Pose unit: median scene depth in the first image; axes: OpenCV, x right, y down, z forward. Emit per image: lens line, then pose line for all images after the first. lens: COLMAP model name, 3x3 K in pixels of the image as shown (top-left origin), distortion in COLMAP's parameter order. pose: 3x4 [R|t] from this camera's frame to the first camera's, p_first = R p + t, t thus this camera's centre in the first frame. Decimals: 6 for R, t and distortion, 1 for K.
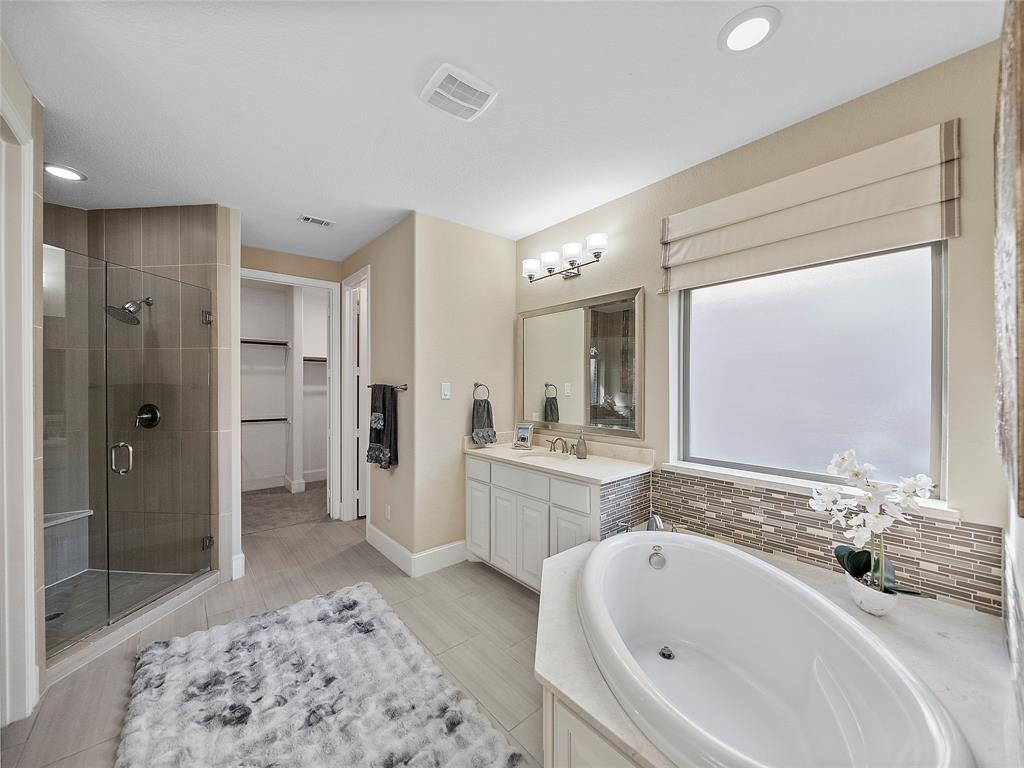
lens RADIAL K [[398.3, 0, 511.7], [0, 398.3, 382.9], [0, 0, 1]] dist [-0.007501, 0.000464]
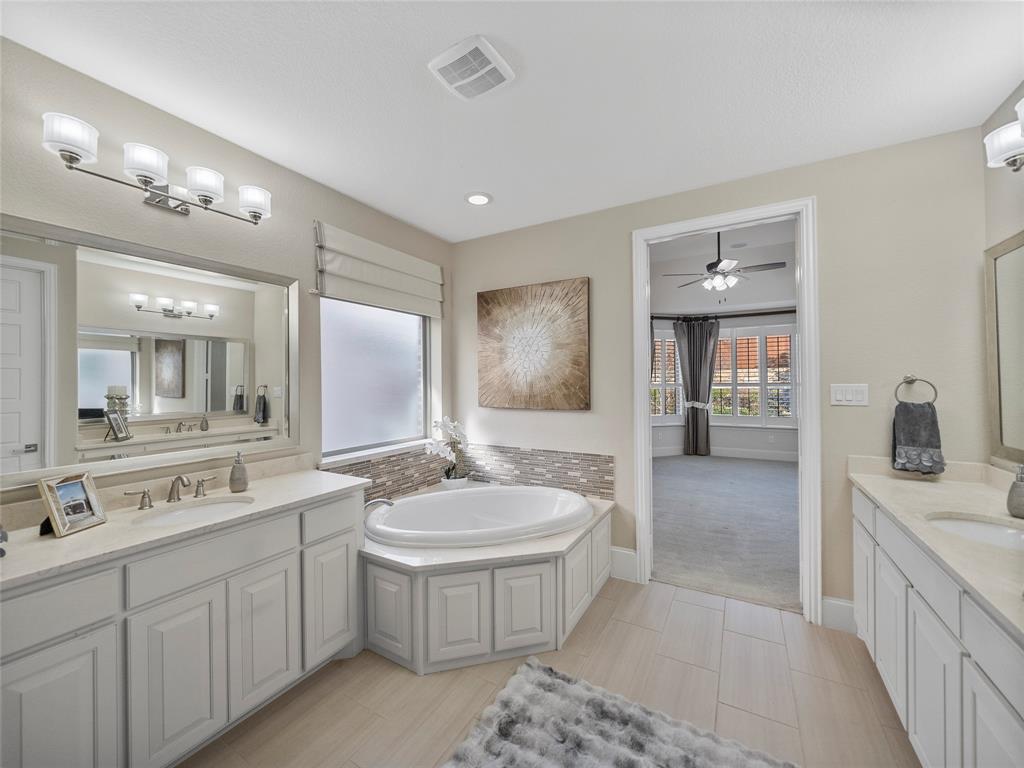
lens RADIAL K [[398.3, 0, 513.5], [0, 398.3, 381.7], [0, 0, 1]] dist [-0.007501, 0.000464]
pose [[-0.338632, 0.007219, 0.940891, -0.750774], [0.012259, 0.999920, -0.003259, 0.004240], [-0.940839, 0.010431, -0.338693, 0.901884]]
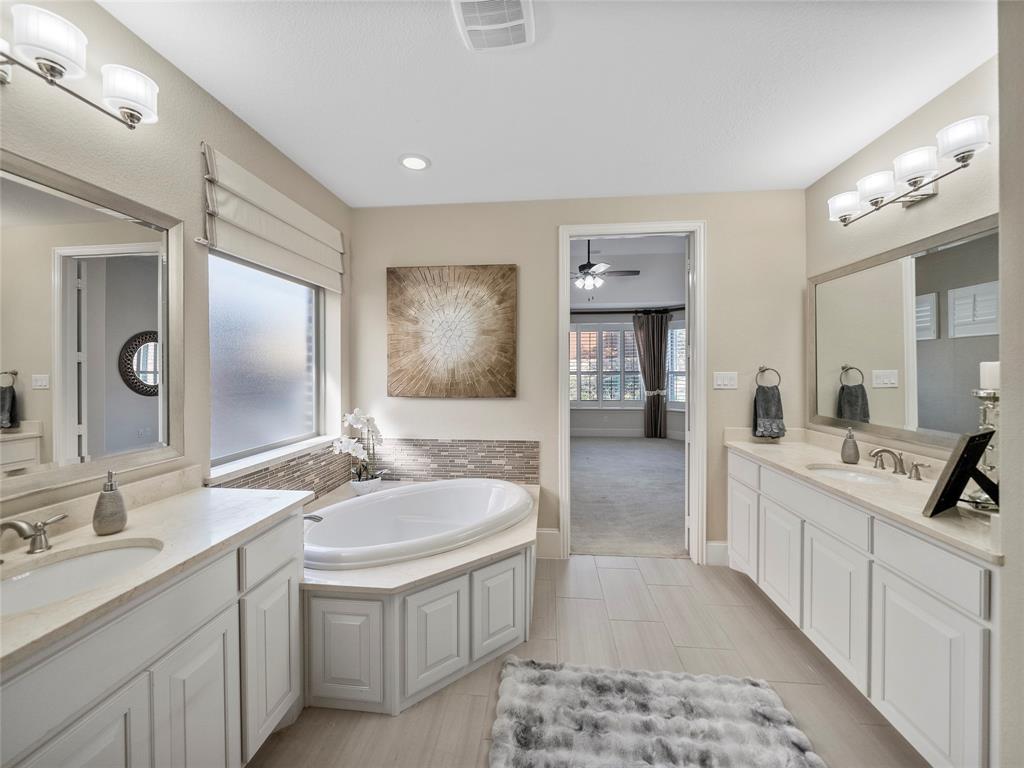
lens RADIAL K [[398.3, 0, 509.7], [0, 398.3, 373.2], [0, 0, 1]] dist [-0.007501, 0.000464]
pose [[-0.698094, -0.002348, 0.716003, -0.542738], [0.006043, 0.999940, 0.009171, 0.004629], [-0.715981, 0.010729, -0.698037, 1.143808]]
